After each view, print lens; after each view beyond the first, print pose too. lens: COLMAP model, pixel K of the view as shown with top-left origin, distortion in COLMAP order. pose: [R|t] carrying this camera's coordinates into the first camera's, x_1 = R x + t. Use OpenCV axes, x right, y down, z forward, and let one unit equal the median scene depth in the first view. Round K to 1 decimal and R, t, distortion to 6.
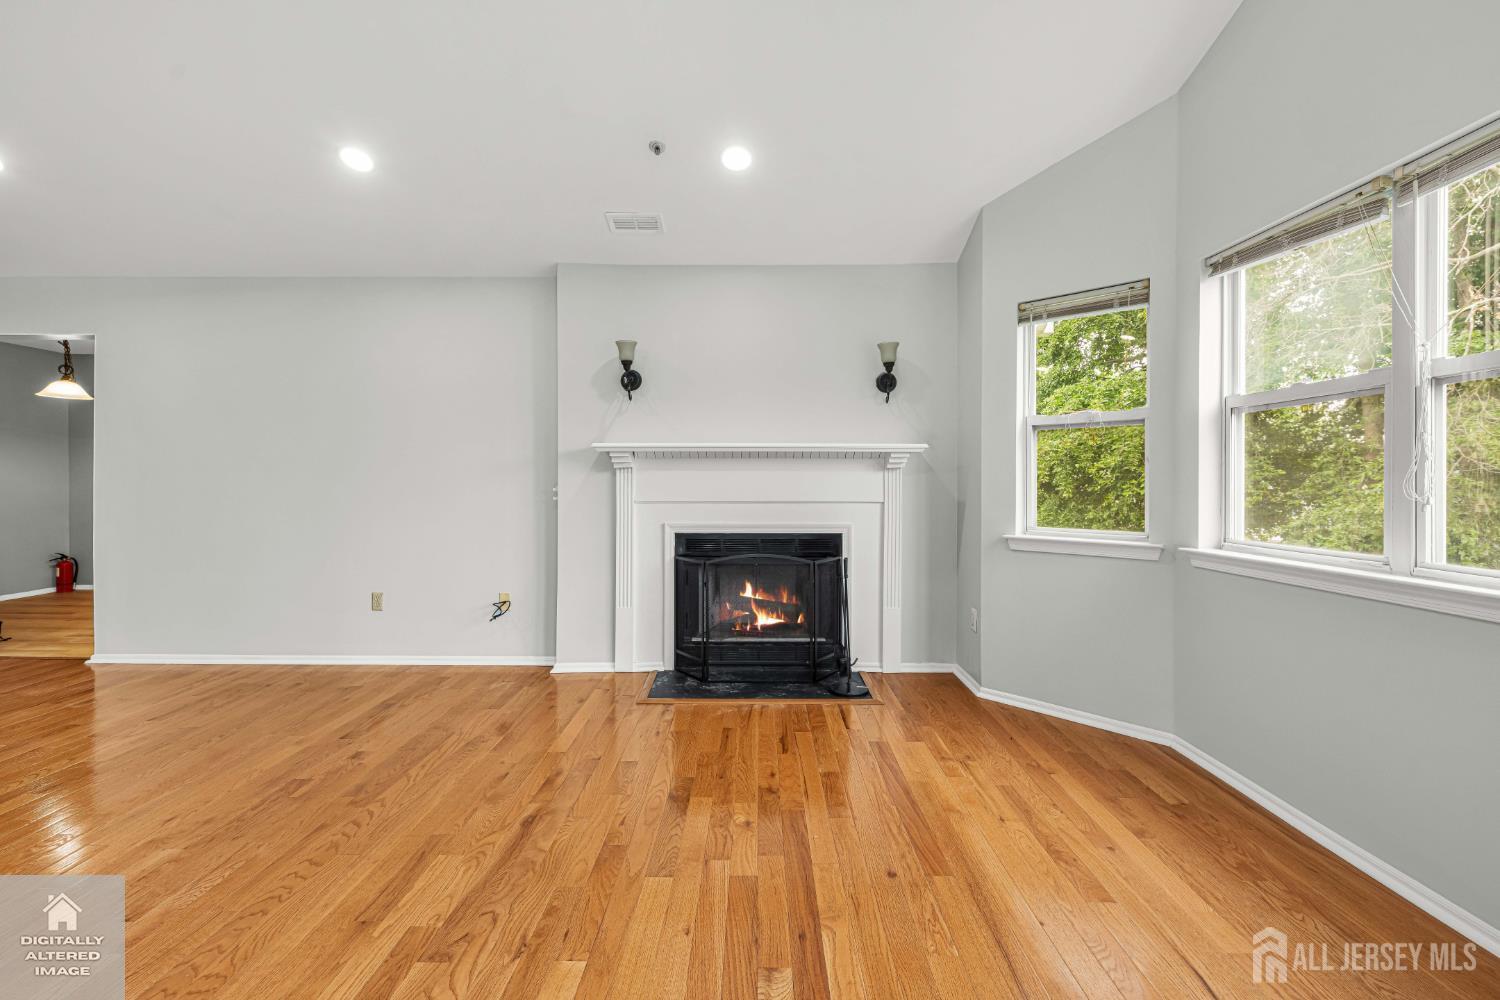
lens RADIAL K [[625.5, 0, 747.2], [0, 625.5, 480.8], [0, 0, 1]] dist [0.000443, -0.000139]
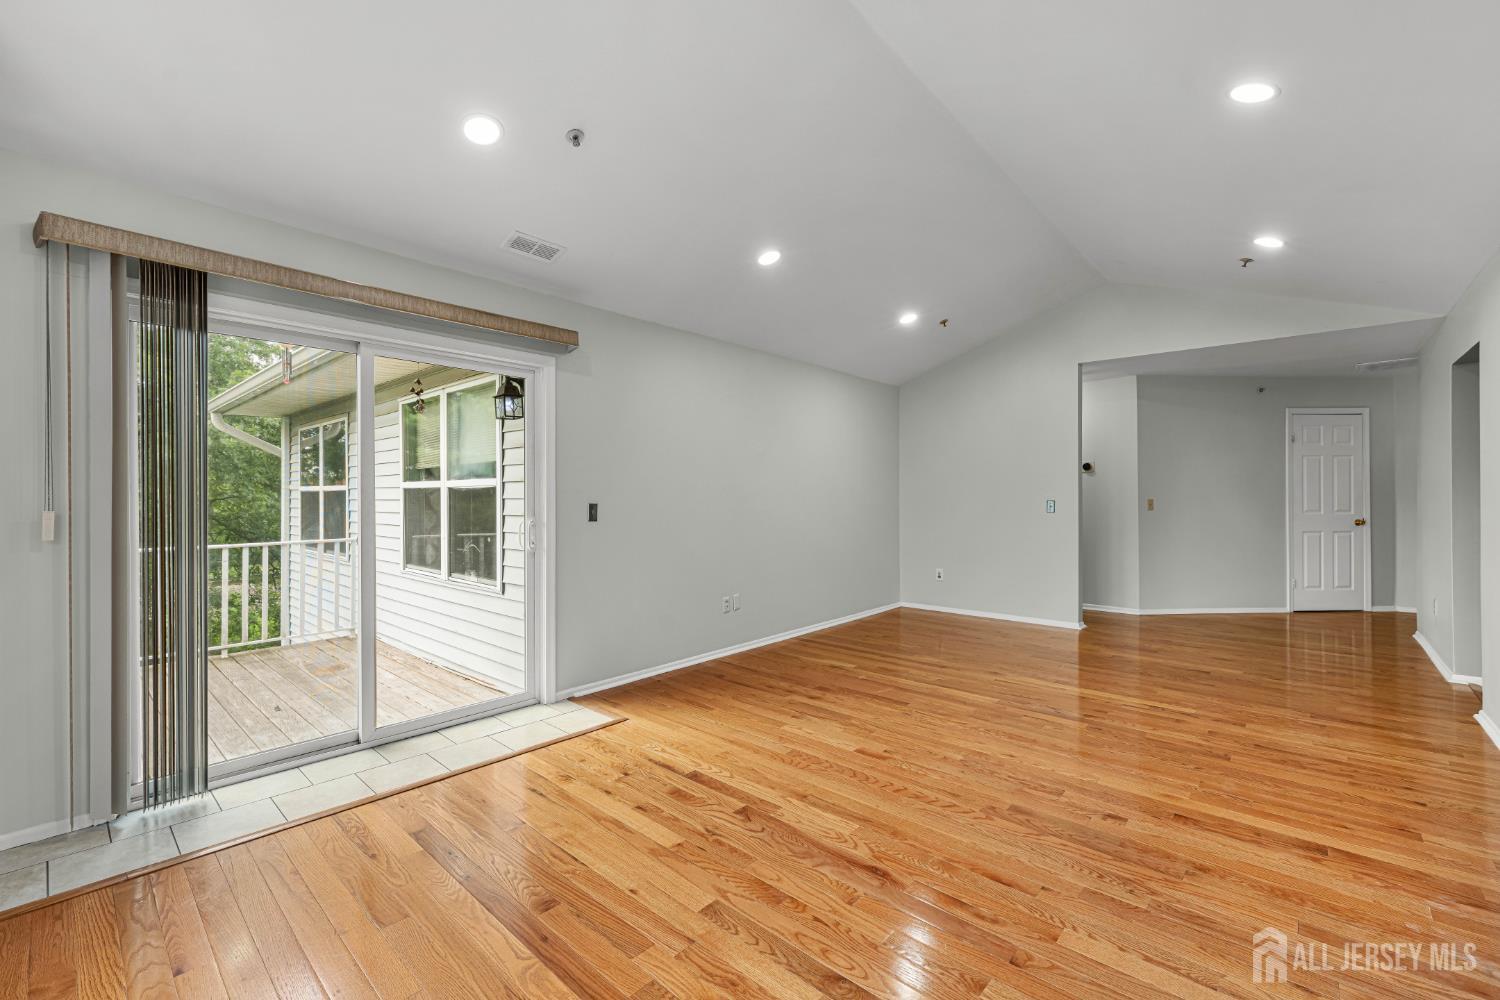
lens RADIAL K [[625.5, 0, 747.2], [0, 625.5, 480.8], [0, 0, 1]] dist [0.000443, -0.000139]
pose [[-0.651960, -0.017673, -0.758047, 0.317792], [-0.003298, 0.999785, -0.020473, -0.021234], [0.758246, -0.010848, -0.651878, 0.905584]]
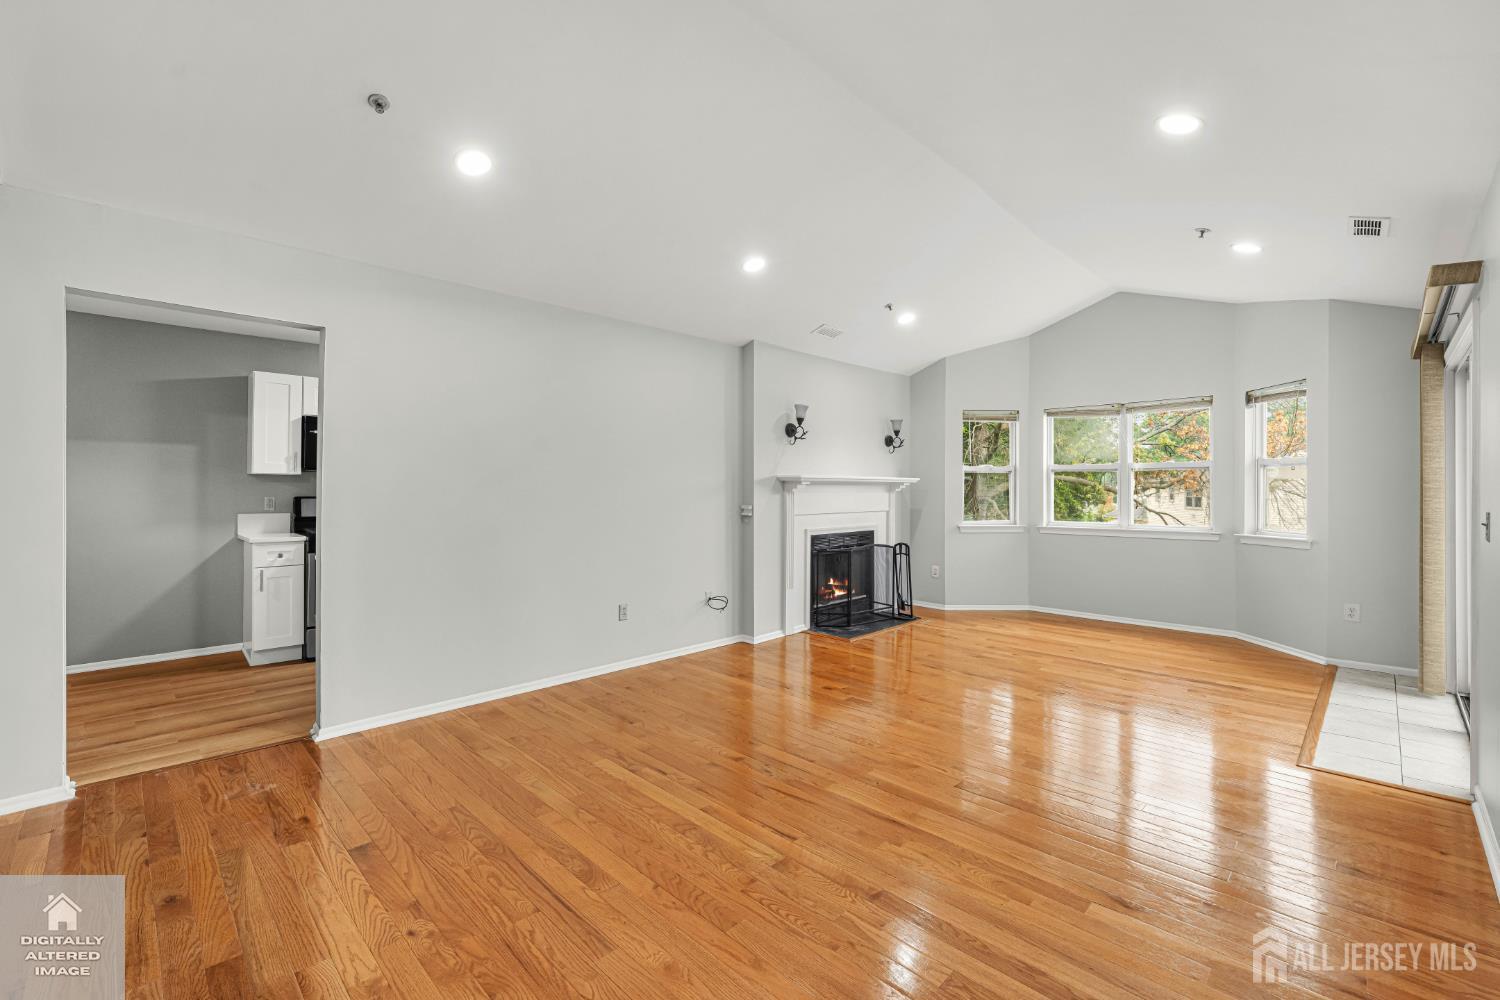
lens RADIAL K [[651.7, 0, 741.2], [0, 651.7, 487.1], [0, 0, 1]] dist [-0.001640, -0.000184]
pose [[0.693072, -0.001271, 0.720867, -1.440617], [0.002326, 0.999997, -0.000473, -0.032769], [-0.720865, 0.002004, 0.693073, 0.048664]]
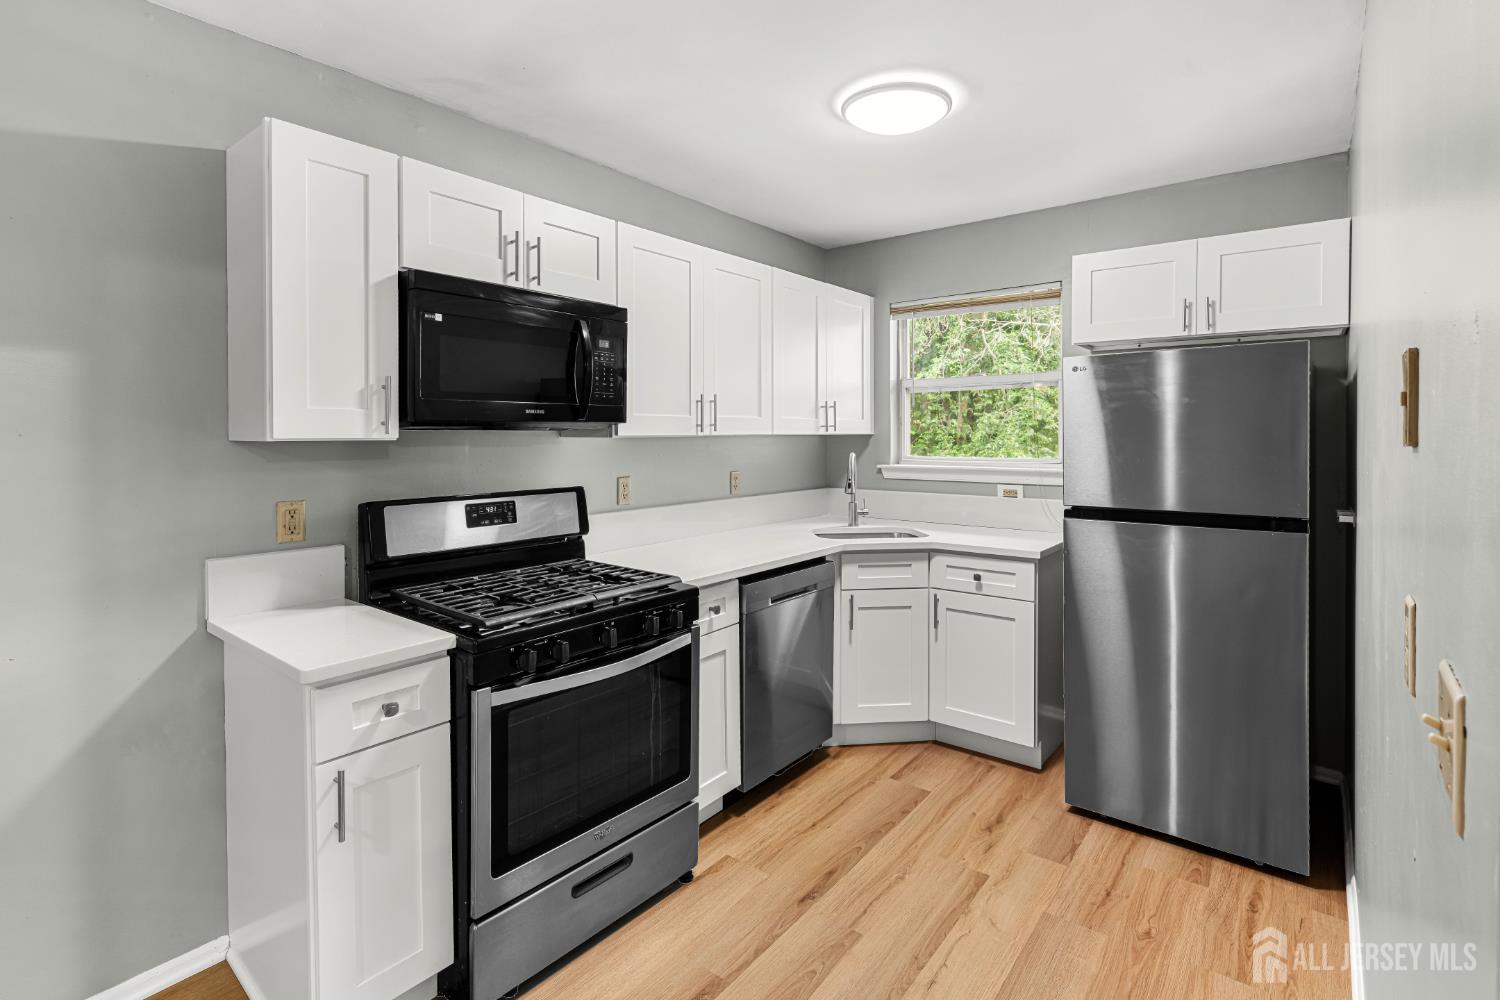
lens RADIAL K [[727.0, 0, 740.5], [0, 727.0, 443.5], [0, 0, 1]] dist [-0.000890, -0.000286]
pose [[0.606527, -0.019806, 0.794816, -1.360303], [0.011496, 0.999804, 0.016142, -0.066931], [-0.794980, -0.000654, 0.606635, 1.197757]]
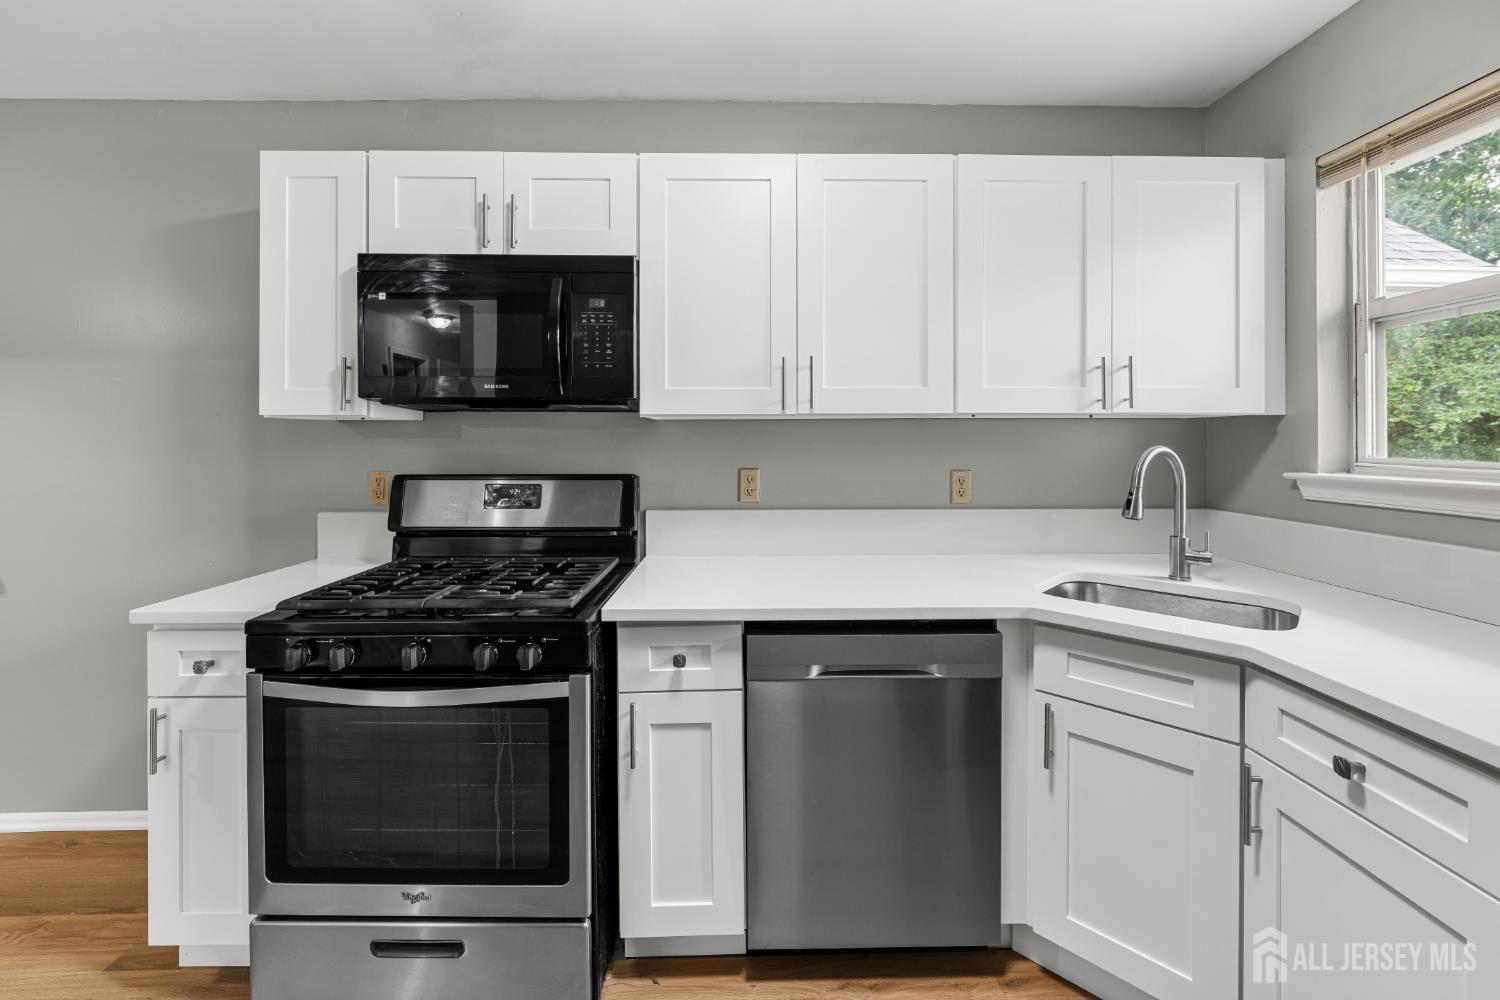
lens RADIAL K [[619.5, 0, 742.4], [0, 619.5, 437.6], [0, 0, 1]] dist [-0.000122, -0.000142]
pose [[0.999231, -0.007028, 0.038586, -0.797496], [0.007193, 0.999966, -0.004143, -0.042700], [-0.038555, 0.004417, 0.999247, 1.225417]]
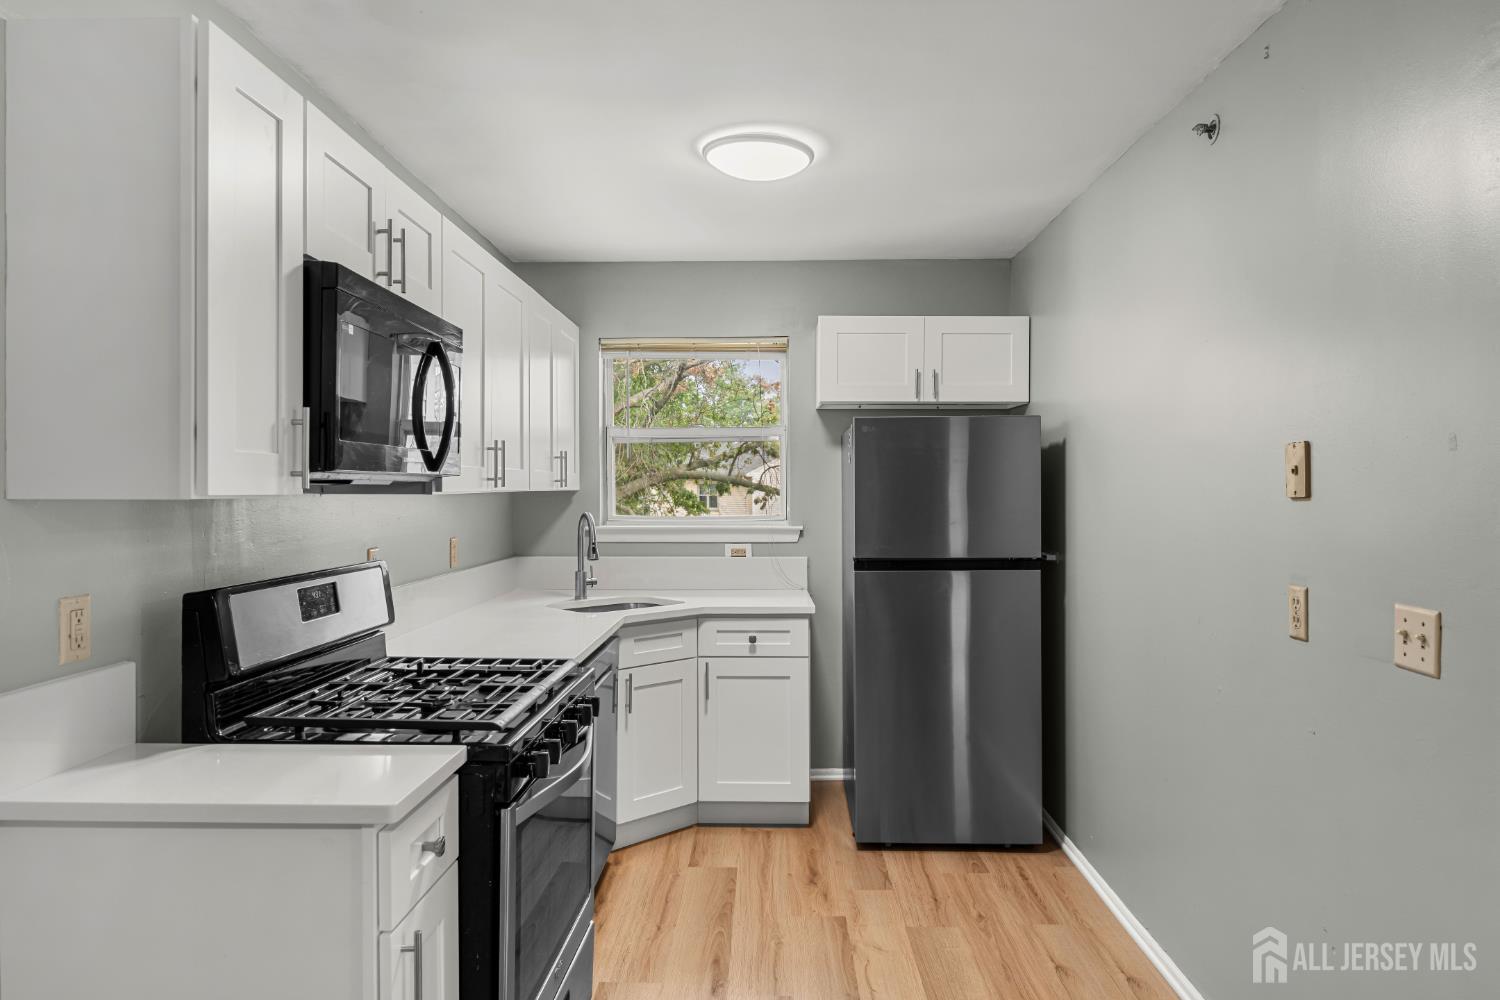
lens RADIAL K [[951.6, 0, 749.9], [0, 951.6, 494.9], [0, 0, 1]] dist [-0.003269, -0.000919]
pose [[0.001204, -0.013361, 0.999910, -1.588844], [0.006147, 0.999892, 0.013353, -0.070171], [-0.999980, 0.006131, 0.001286, 1.494772]]
